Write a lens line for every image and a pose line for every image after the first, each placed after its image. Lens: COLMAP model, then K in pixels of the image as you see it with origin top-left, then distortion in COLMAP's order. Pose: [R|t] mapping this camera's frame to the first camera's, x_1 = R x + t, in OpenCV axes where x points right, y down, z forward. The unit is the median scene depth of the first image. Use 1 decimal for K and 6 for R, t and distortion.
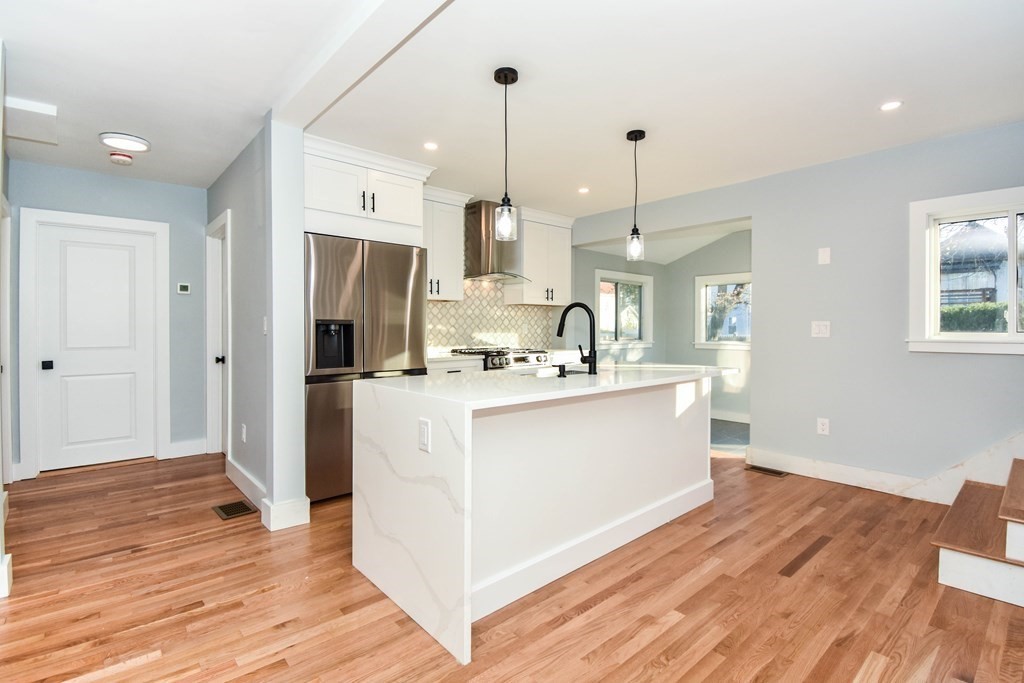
lens RADIAL K [[492.1, 0, 527.8], [0, 492.1, 328.6], [0, 0, 1]] dist [-0.021954, -0.001968]
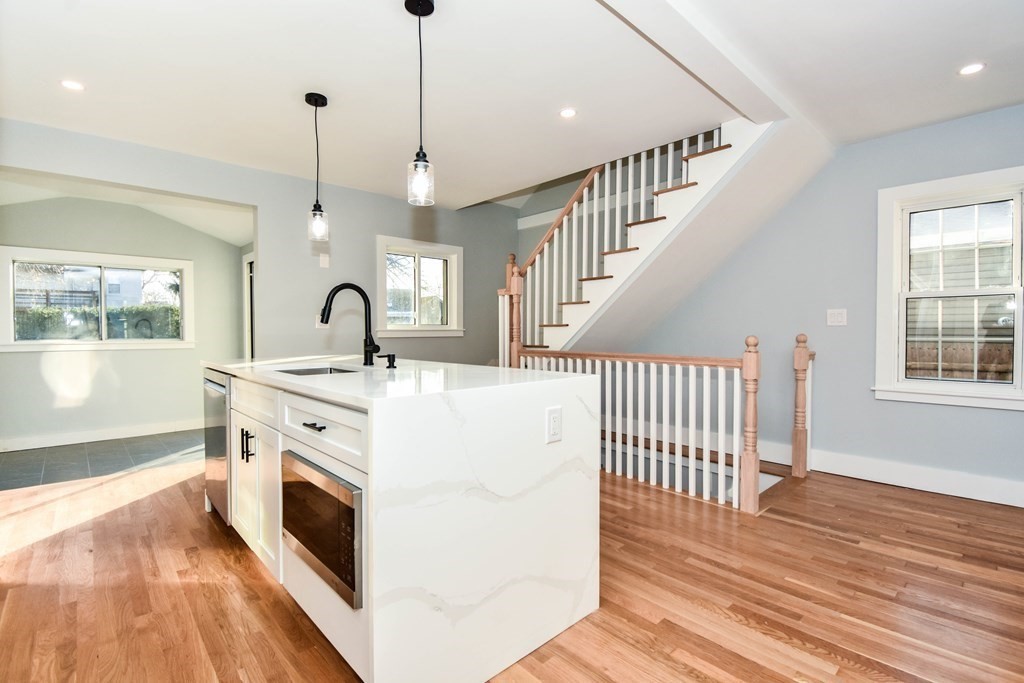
lens RADIAL K [[460.7, 0, 504.3], [0, 460.7, 348.7], [0, 0, 1]] dist [0.005867, -0.012228]
pose [[0.006398, -0.043061, 0.999052, -0.531752], [0.004077, 0.999065, 0.043036, 0.019944], [-0.999971, 0.003798, 0.006567, 0.547779]]
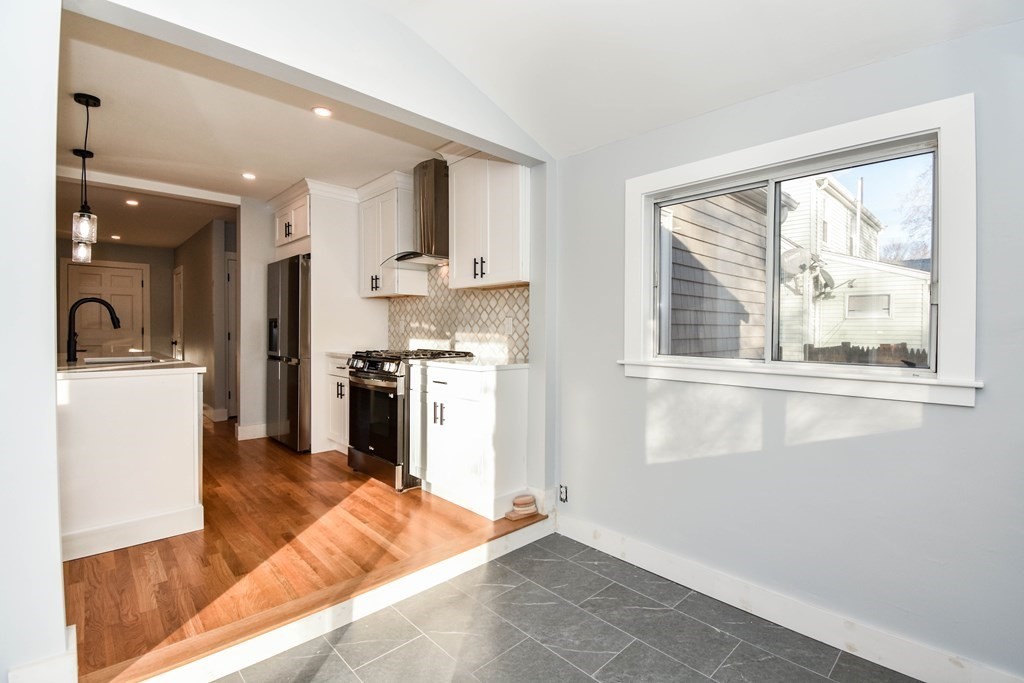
lens RADIAL K [[460.7, 0, 490.2], [0, 460.7, 336.3], [0, 0, 1]] dist [0.005867, -0.012228]
pose [[-0.011394, 0.012250, -0.999860, 0.855679], [-0.009826, 0.999875, 0.012362, 0.009866], [0.999887, 0.009966, -0.011273, 1.439393]]
